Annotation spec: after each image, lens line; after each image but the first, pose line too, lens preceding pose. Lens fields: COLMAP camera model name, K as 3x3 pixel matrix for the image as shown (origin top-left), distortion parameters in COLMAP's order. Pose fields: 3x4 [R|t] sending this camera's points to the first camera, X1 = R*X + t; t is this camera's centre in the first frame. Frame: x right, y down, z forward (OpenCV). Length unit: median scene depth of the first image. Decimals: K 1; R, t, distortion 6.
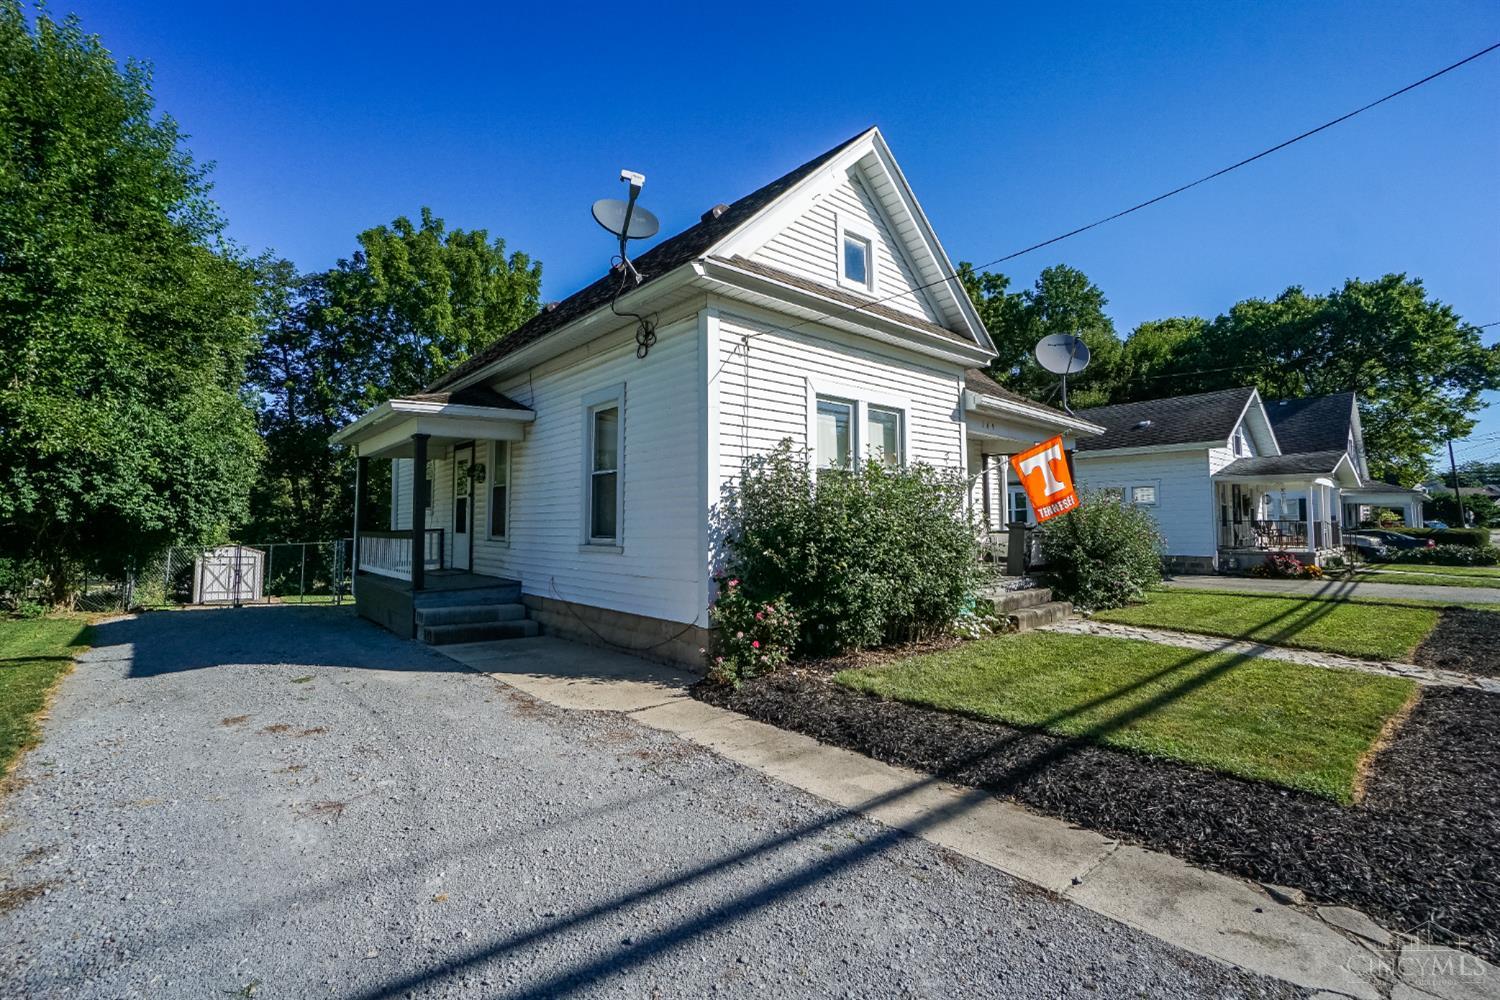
lens RADIAL K [[659.6, 0, 734.1], [0, 659.6, 481.2], [0, 0, 1]] dist [-0.060630, 0.022298]
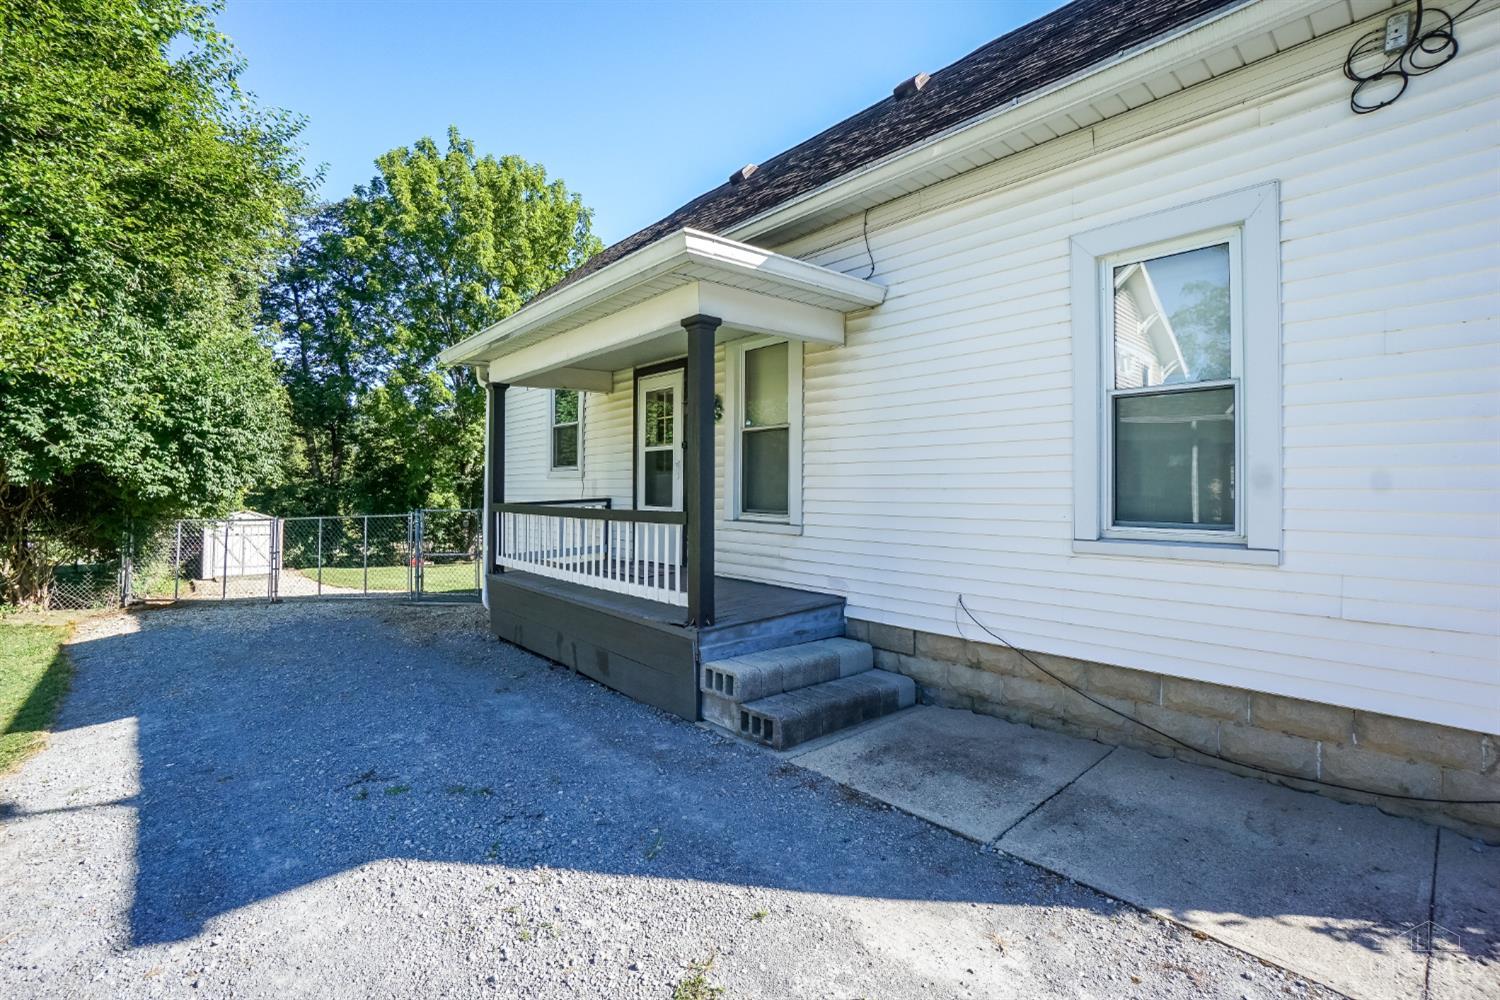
lens RADIAL K [[661.1, 0, 746.4], [0, 661.1, 479.7], [0, 0, 1]] dist [-0.058689, 0.021067]
pose [[0.999896, 0.005592, 0.013262, -0.266671], [-0.006282, 0.998597, 0.052574, 0.015442], [-0.012949, -0.052651, 0.998529, 0.284363]]
